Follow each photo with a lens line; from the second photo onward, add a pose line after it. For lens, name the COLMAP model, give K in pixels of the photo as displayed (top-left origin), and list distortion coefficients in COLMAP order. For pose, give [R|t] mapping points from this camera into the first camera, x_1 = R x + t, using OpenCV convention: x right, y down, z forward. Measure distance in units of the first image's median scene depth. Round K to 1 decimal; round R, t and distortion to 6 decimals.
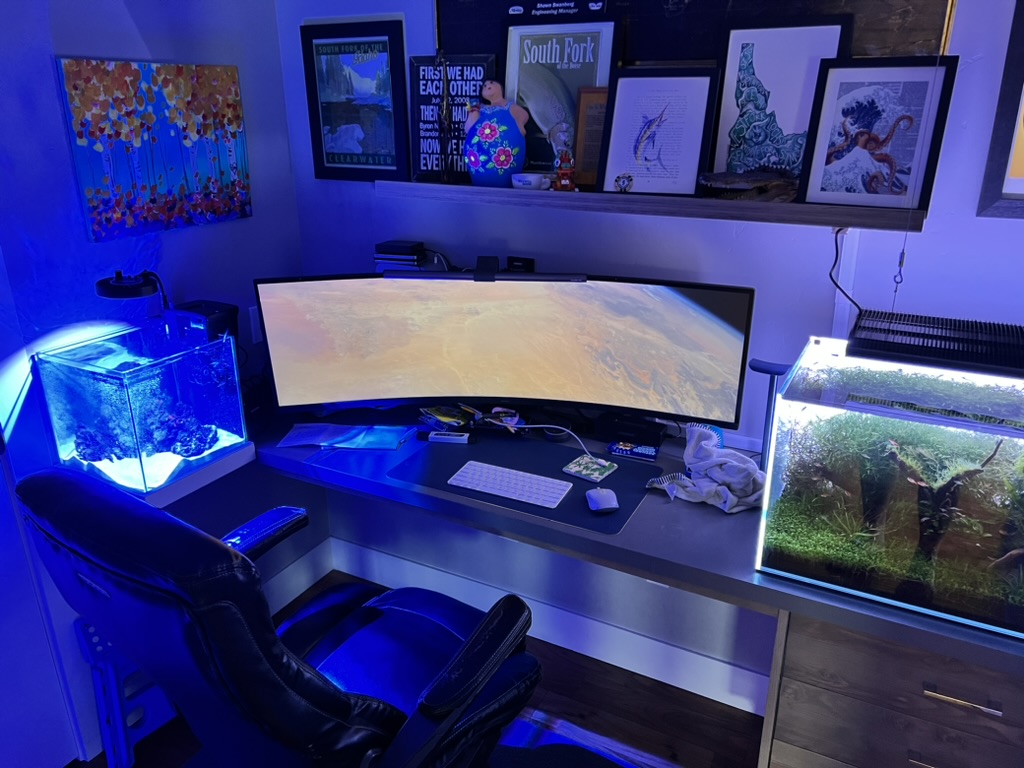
lens RADIAL K [[769.2, 0, 513.8], [0, 769.2, 385.1], [0, 0, 1]] dist [-0.008420, -0.007677]
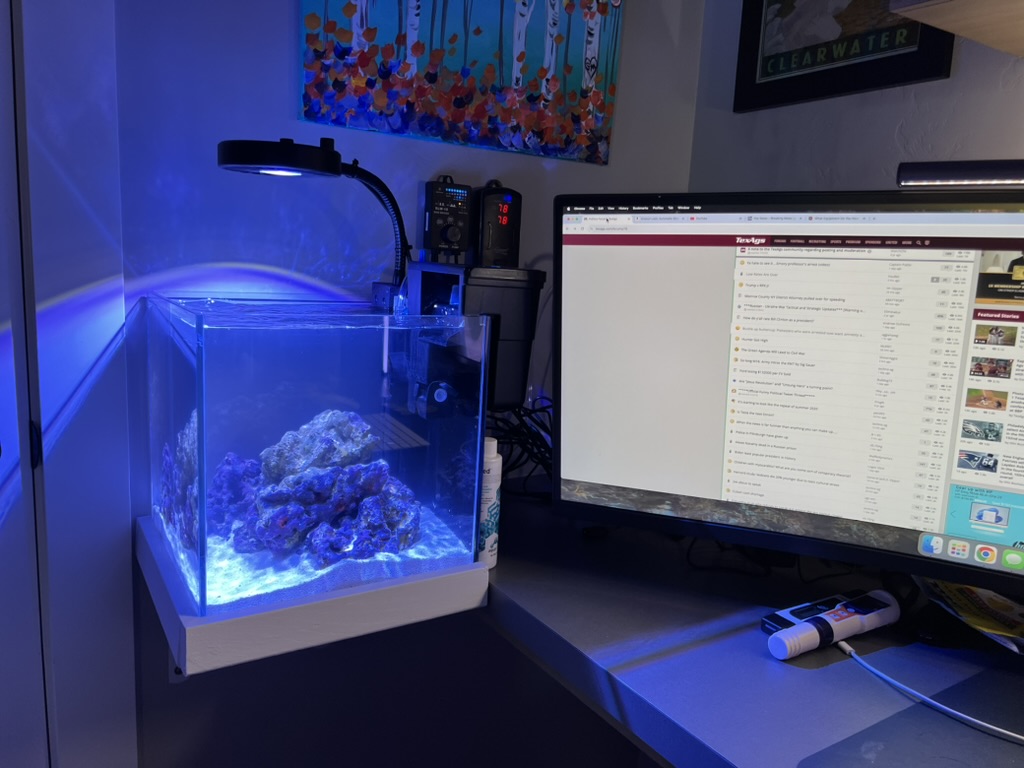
lens RADIAL K [[769.2, 0, 513.6], [0, 769.2, 381.0], [0, 0, 1]] dist [-0.008420, -0.007677]
pose [[0.868166, 0.140582, -0.475946, -0.122366], [-0.233480, 0.961975, -0.141745, 0.029445], [0.437922, 0.234182, 0.867977, 0.571394]]
